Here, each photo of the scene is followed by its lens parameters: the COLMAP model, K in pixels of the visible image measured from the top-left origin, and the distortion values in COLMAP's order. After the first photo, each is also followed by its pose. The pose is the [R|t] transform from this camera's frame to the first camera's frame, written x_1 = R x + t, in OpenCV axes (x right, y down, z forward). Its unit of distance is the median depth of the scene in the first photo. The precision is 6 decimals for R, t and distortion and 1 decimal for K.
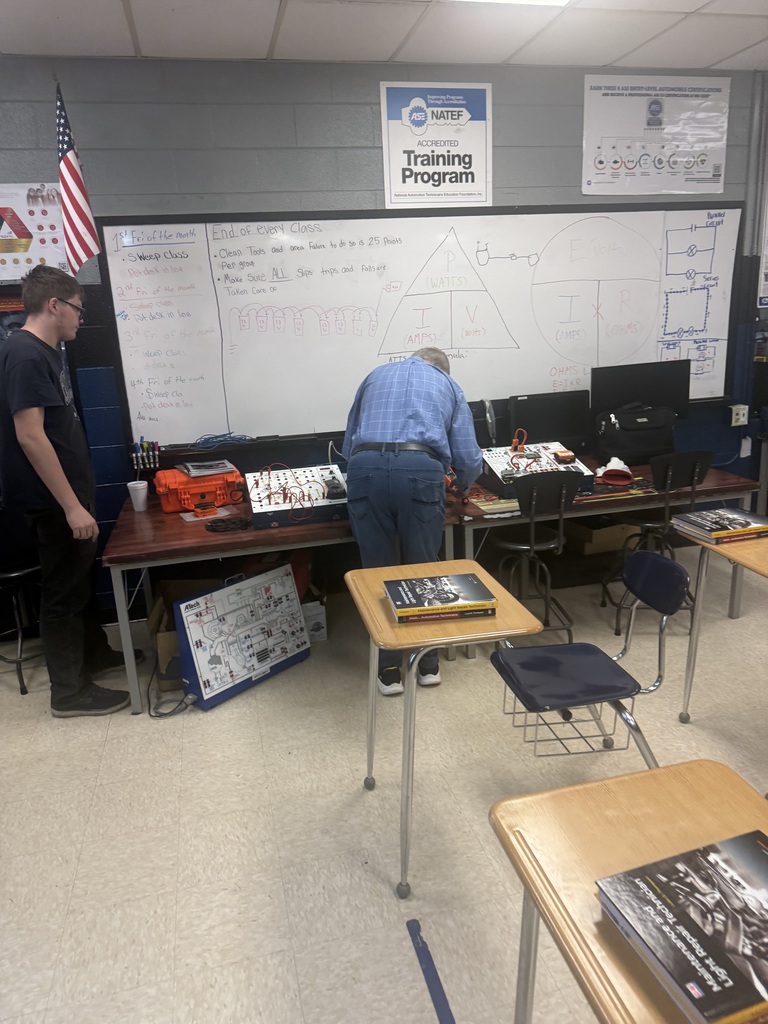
lens RADIAL K [[728.9, 0, 384.0], [0, 728.9, 512.0], [0, 0, 1]] dist [0.029251, -0.038565]
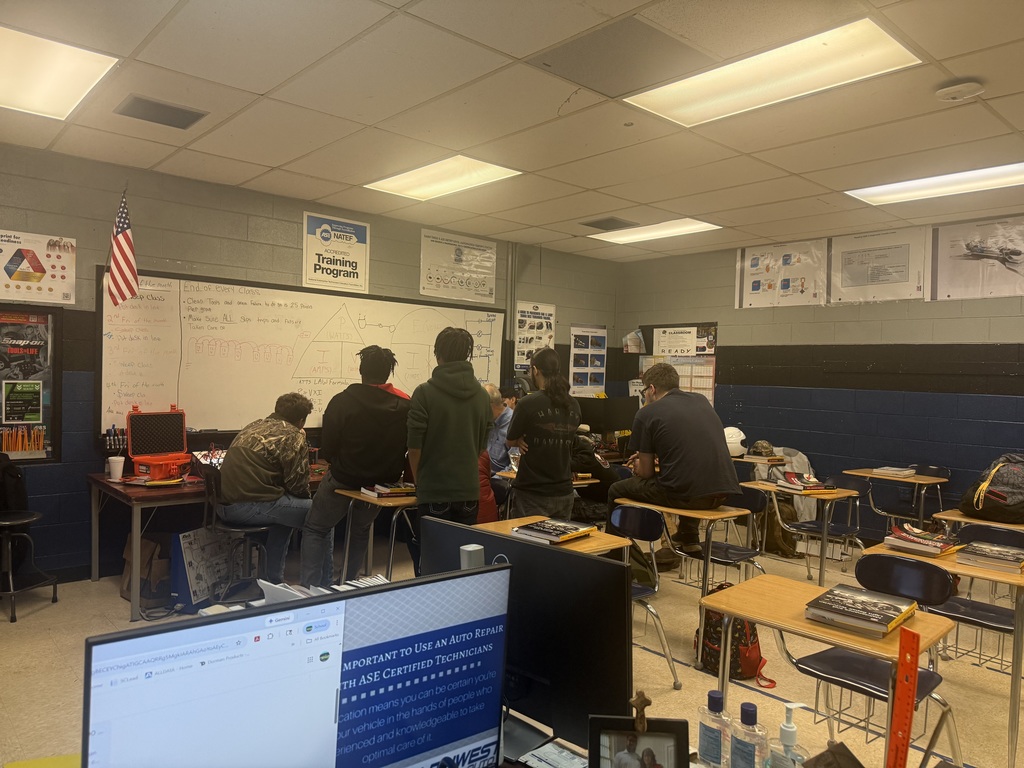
lens RADIAL K [[727.6, 0, 515.3], [0, 727.6, 388.4], [0, 0, 1]] dist [0.063096, -0.089411]
pose [[0.874845, 0.068325, 0.479560, -0.329545], [0.053078, 0.970520, -0.235102, 0.176412], [-0.481486, 0.231131, 0.845429, -0.459772]]
